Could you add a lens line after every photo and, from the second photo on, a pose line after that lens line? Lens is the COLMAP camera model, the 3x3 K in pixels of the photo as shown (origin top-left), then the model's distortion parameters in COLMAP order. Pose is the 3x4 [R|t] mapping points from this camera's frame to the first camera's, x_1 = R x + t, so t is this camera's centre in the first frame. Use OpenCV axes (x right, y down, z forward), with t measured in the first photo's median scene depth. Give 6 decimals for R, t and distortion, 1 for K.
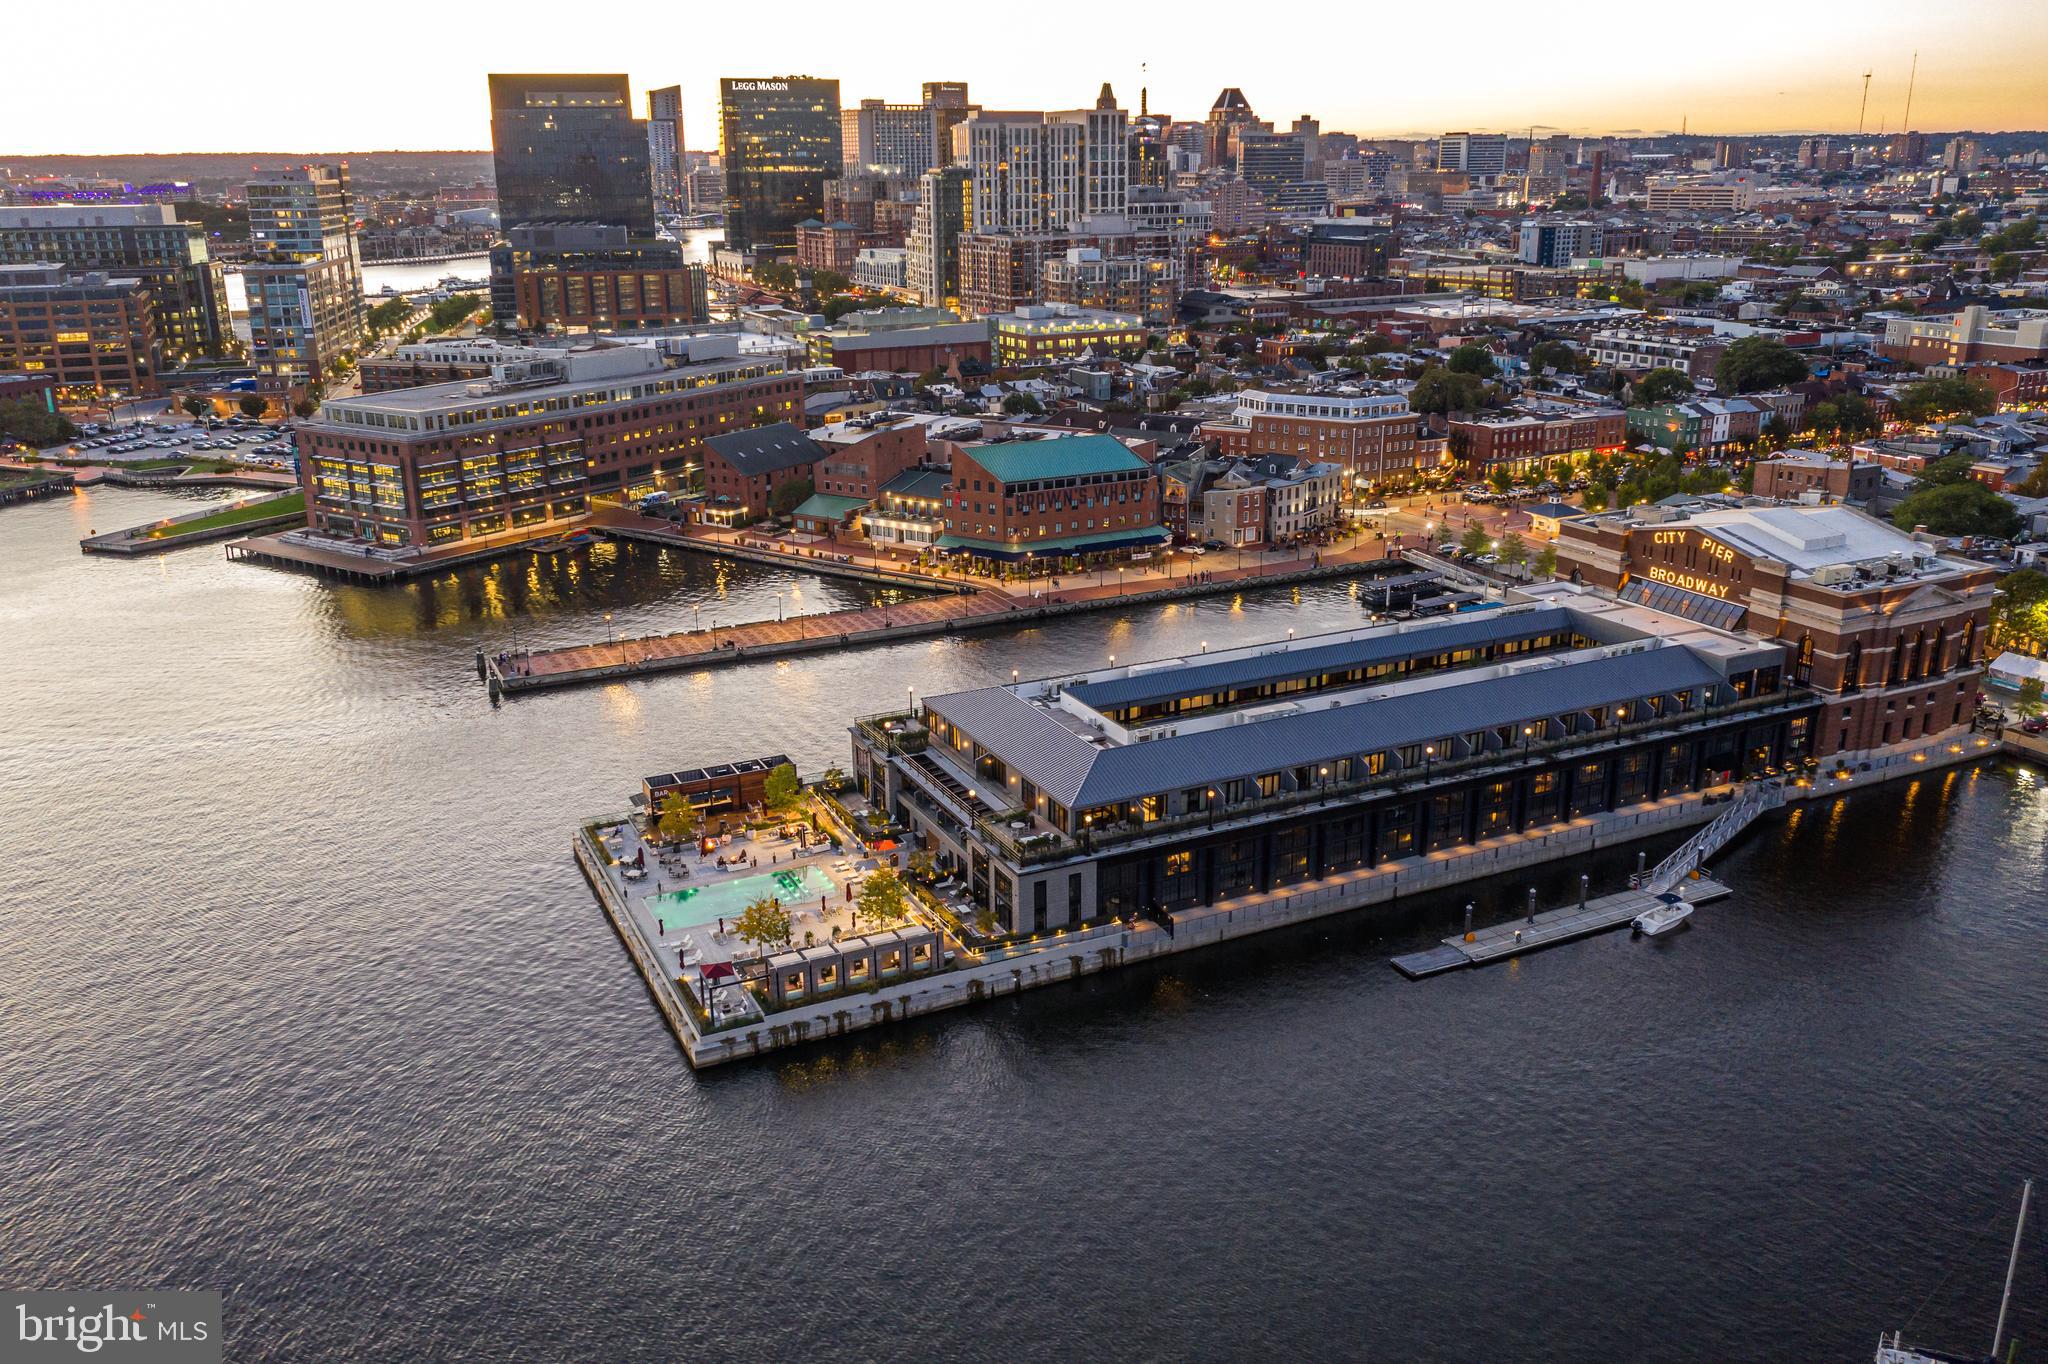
lens RADIAL K [[1631.3, 0, 1027.5], [0, 1631.3, 676.5], [0, 0, 1]] dist [-0.004461, 0.007018]
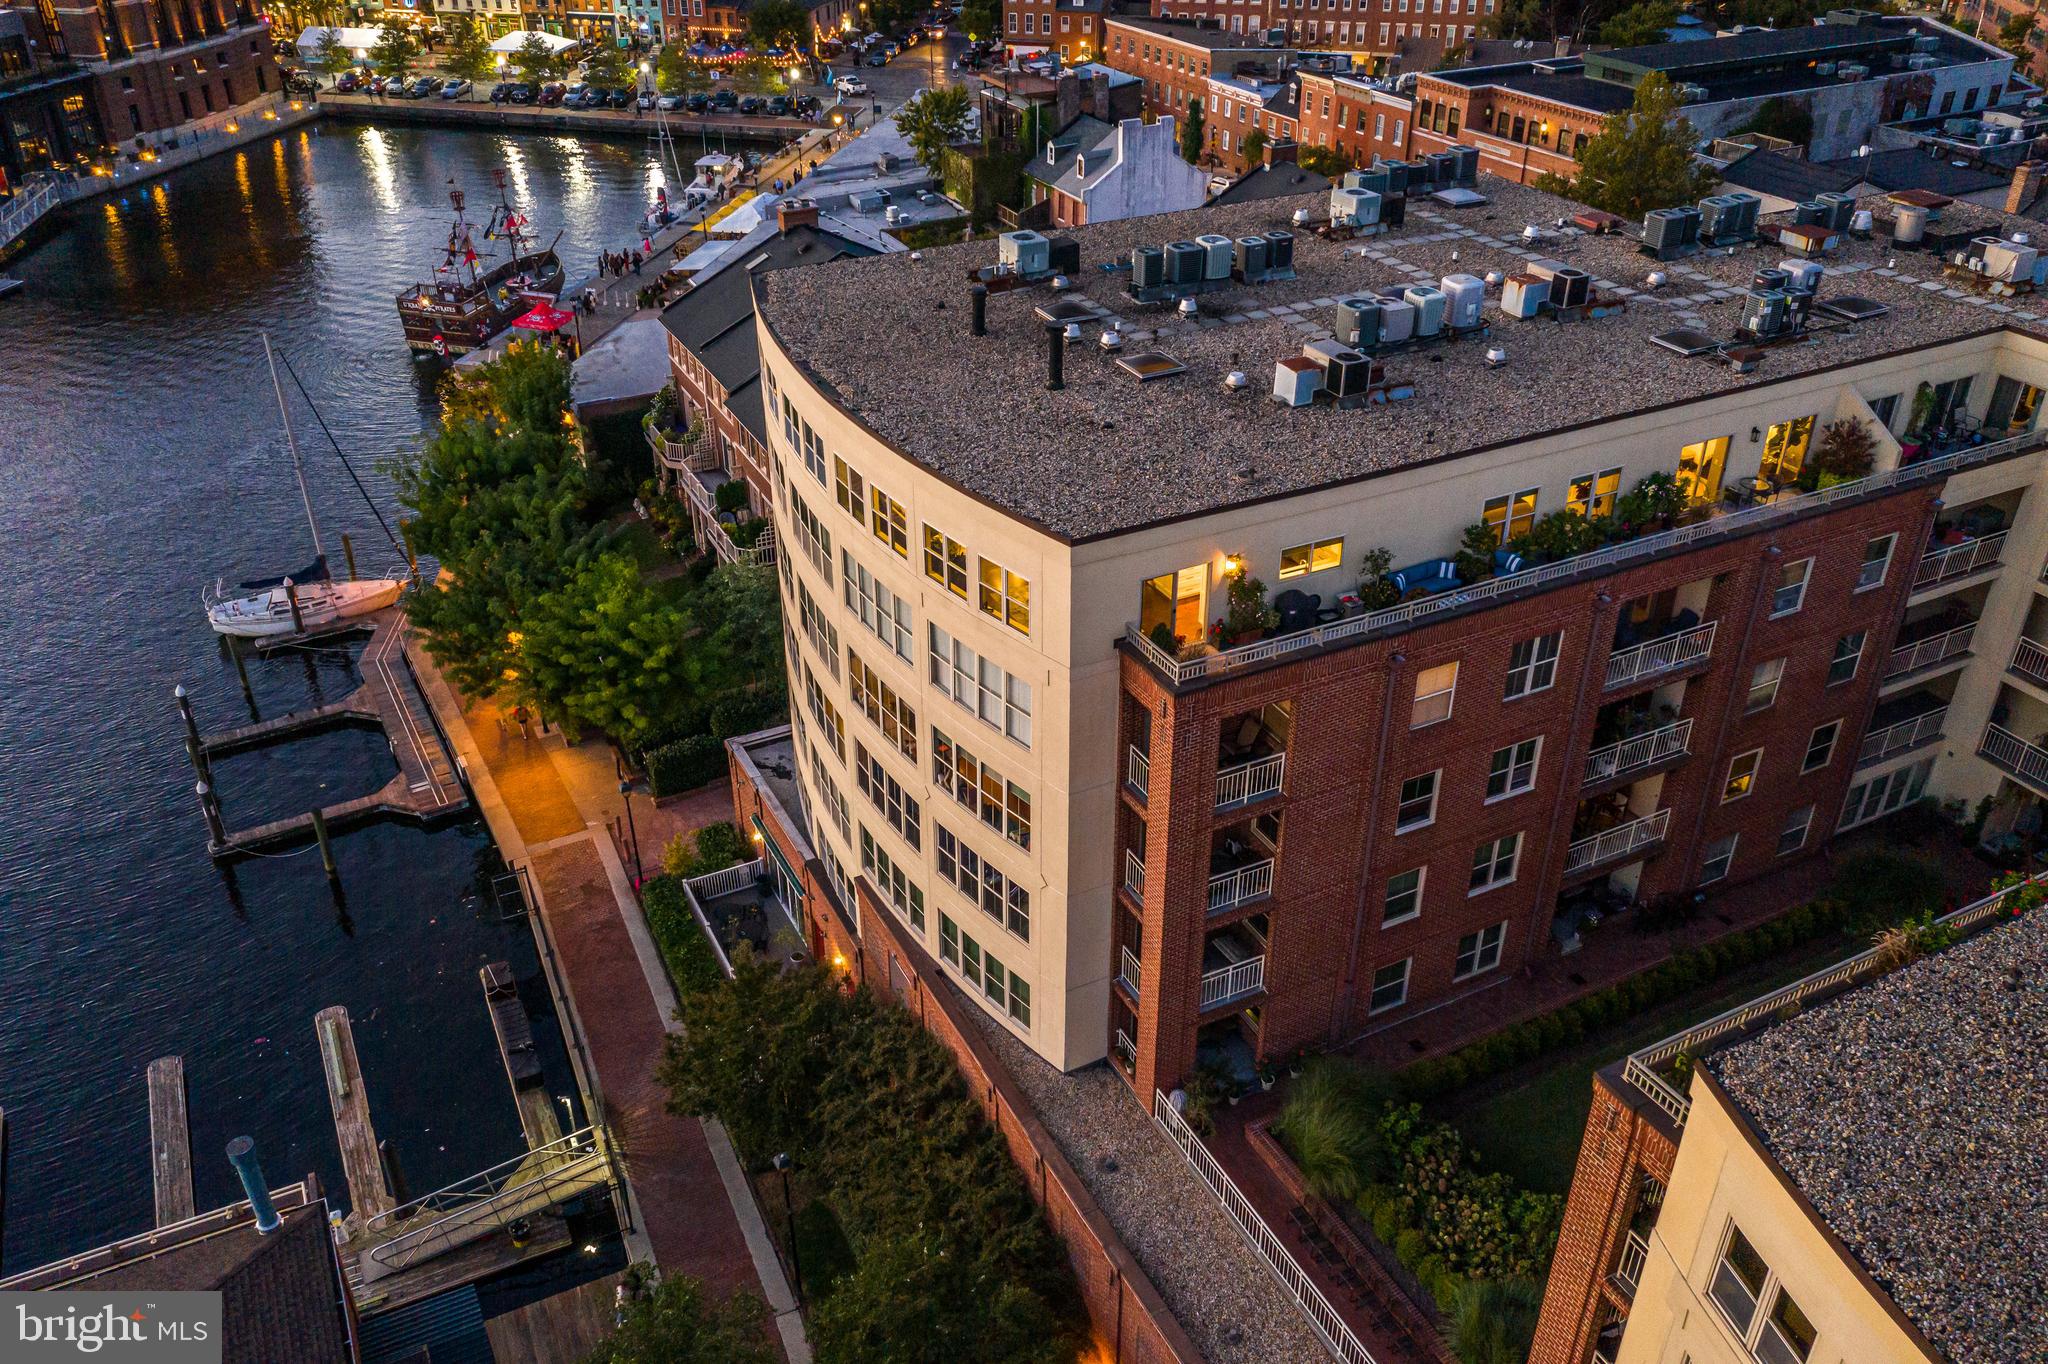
lens RADIAL K [[1631.3, 0, 1022.2], [0, 1631.3, 683.1], [0, 0, 1]] dist [-0.004461, 0.007018]
pose [[0.637309, -0.392828, 0.662966, 0.067800], [0.230126, 0.918075, 0.322769, 0.085099], [-0.735445, -0.053138, 0.675497, 0.038313]]
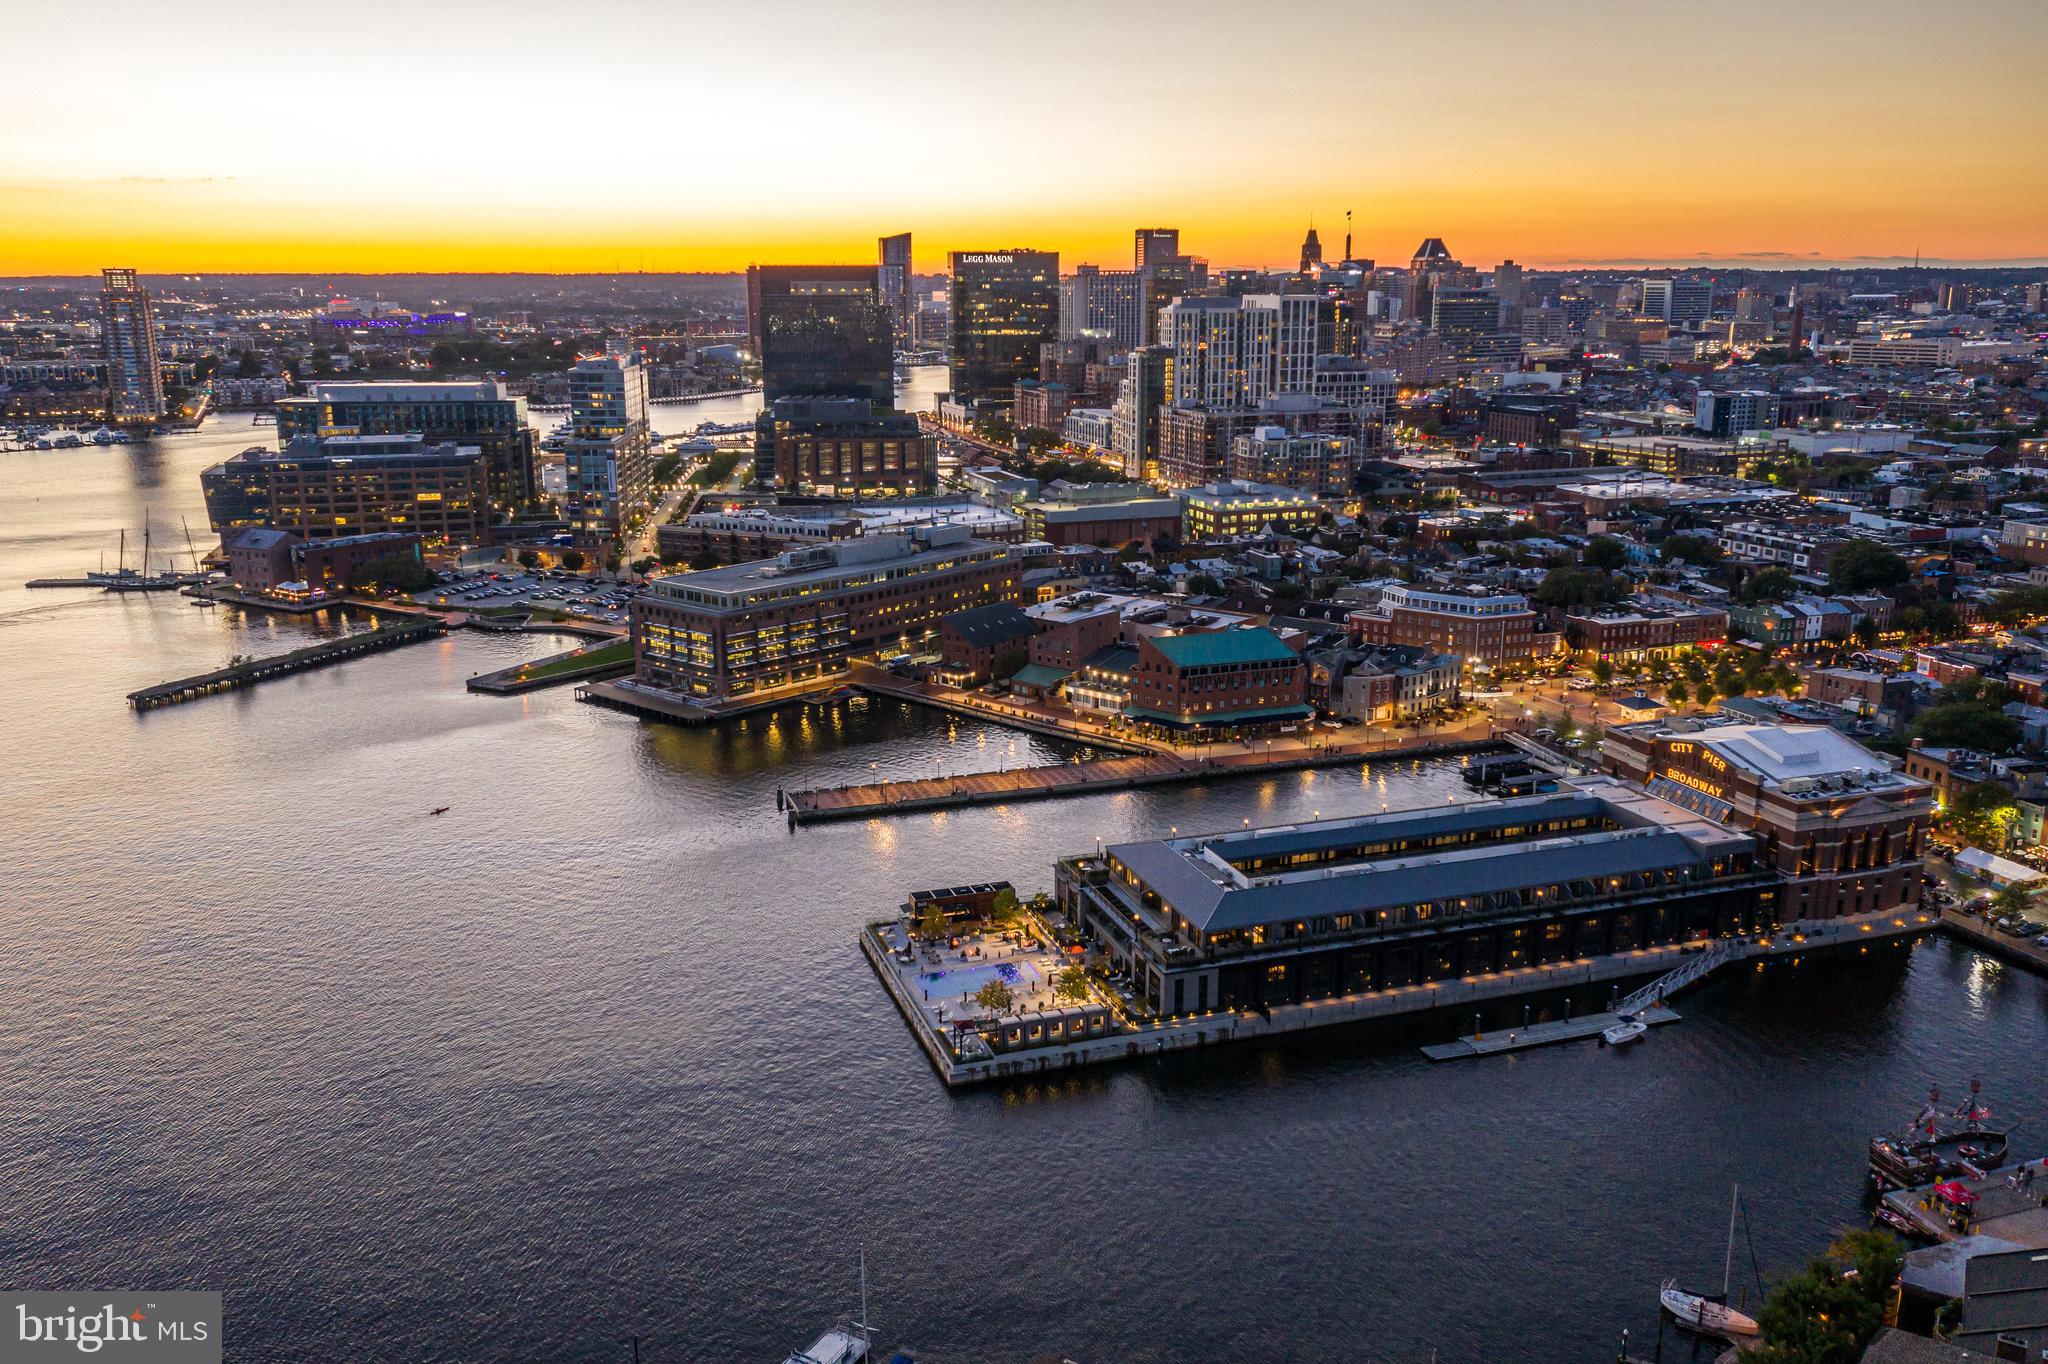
lens RADIAL K [[1631.3, 0, 1026.3], [0, 1631.3, 677.0], [0, 0, 1]] dist [-0.004461, 0.007018]
pose [[0.992101, 0.037214, -0.119798, 0.017244], [-0.045246, 0.996857, -0.065036, -0.021379], [0.117001, 0.069943, 0.990666, -0.235110]]
